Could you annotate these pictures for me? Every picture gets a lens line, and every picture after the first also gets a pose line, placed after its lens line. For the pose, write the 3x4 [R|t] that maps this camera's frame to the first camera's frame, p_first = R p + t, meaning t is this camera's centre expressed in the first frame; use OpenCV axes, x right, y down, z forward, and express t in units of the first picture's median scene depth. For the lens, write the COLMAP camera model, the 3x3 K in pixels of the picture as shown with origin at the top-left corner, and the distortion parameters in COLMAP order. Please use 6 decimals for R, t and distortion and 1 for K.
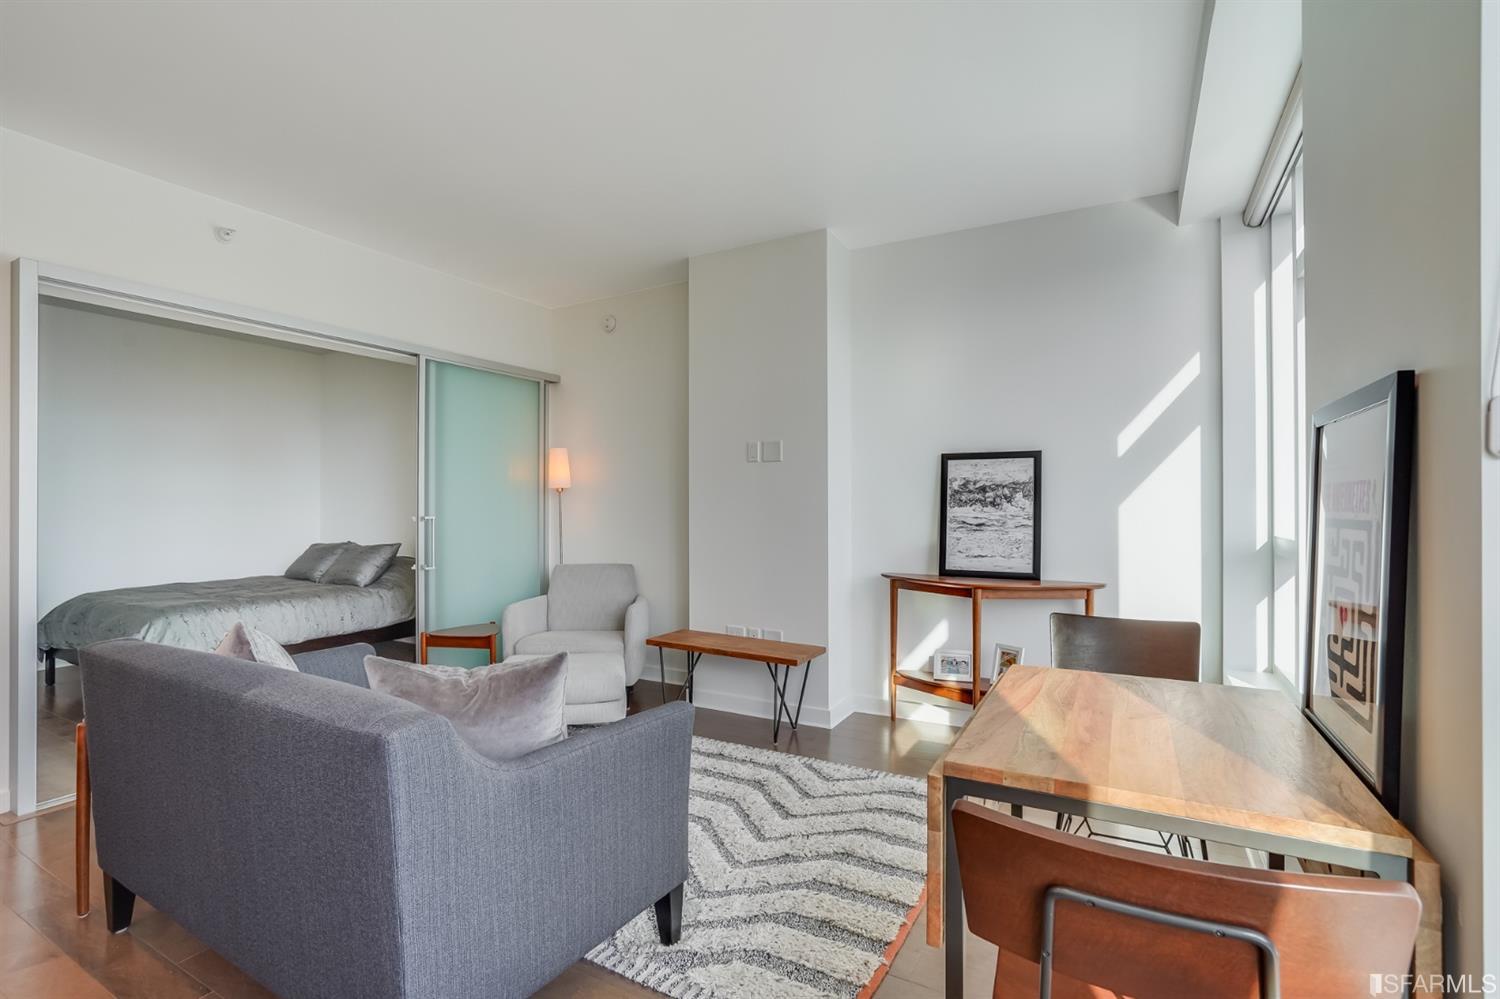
lens RADIAL K [[688.0, 0, 744.3], [0, 688.0, 494.8], [0, 0, 1]] dist [-0.057328, 0.031249]
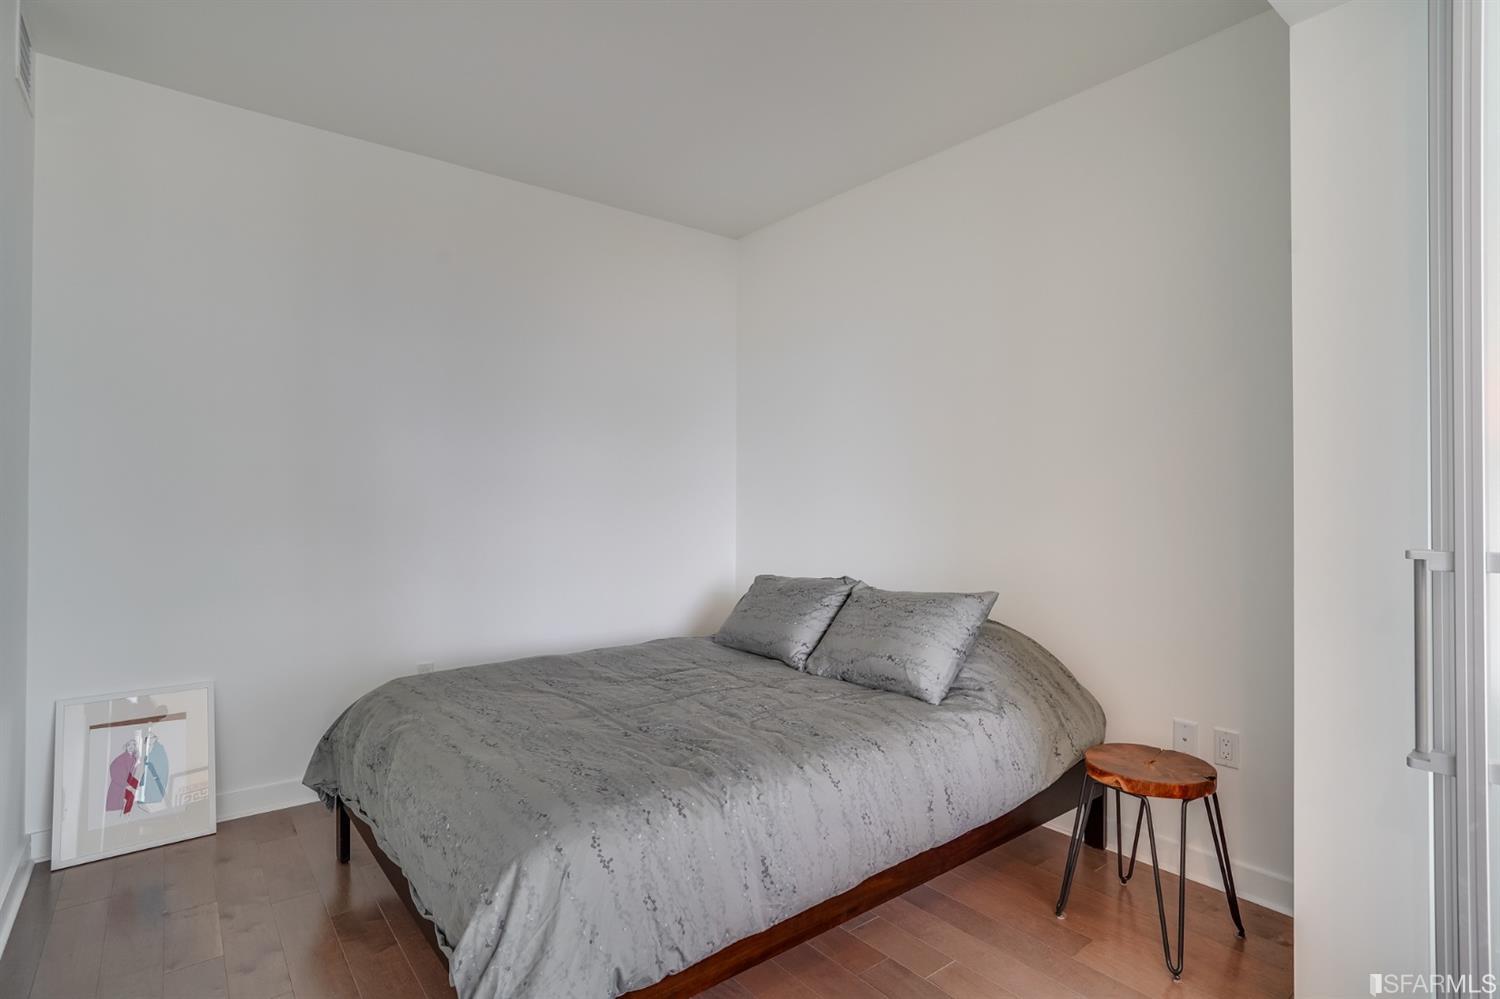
lens RADIAL K [[688.0, 0, 744.3], [0, 688.0, 494.8], [0, 0, 1]] dist [-0.057328, 0.031249]
pose [[0.936598, 0.003141, -0.350391, -0.512702], [-0.001119, 0.999982, 0.005974, 0.008954], [0.350404, -0.005203, 0.936584, 0.561732]]
